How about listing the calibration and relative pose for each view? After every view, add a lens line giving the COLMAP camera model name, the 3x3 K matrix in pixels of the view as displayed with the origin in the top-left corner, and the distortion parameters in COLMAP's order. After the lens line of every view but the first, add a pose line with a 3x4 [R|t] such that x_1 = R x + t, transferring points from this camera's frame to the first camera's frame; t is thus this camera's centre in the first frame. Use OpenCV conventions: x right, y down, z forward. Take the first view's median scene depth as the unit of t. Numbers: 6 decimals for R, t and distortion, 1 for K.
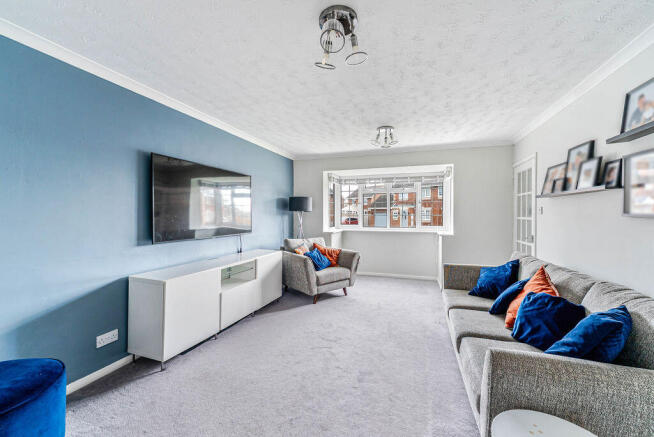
lens RADIAL K [[265.9, 0, 330.0], [0, 265.9, 216.8], [0, 0, 1]] dist [-0.000919, -0.000005]
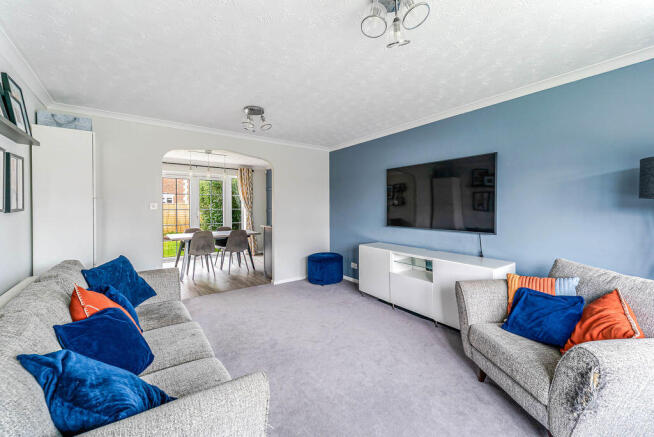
lens RADIAL K [[265.9, 0, 329.8], [0, 265.9, 211.7], [0, 0, 1]] dist [-0.000919, -0.000005]
pose [[-0.546435, 0.004361, -0.837490, 0.687436], [-0.012612, 0.999830, 0.013435, -0.001846], [0.837407, 0.017903, -0.546287, 1.305175]]
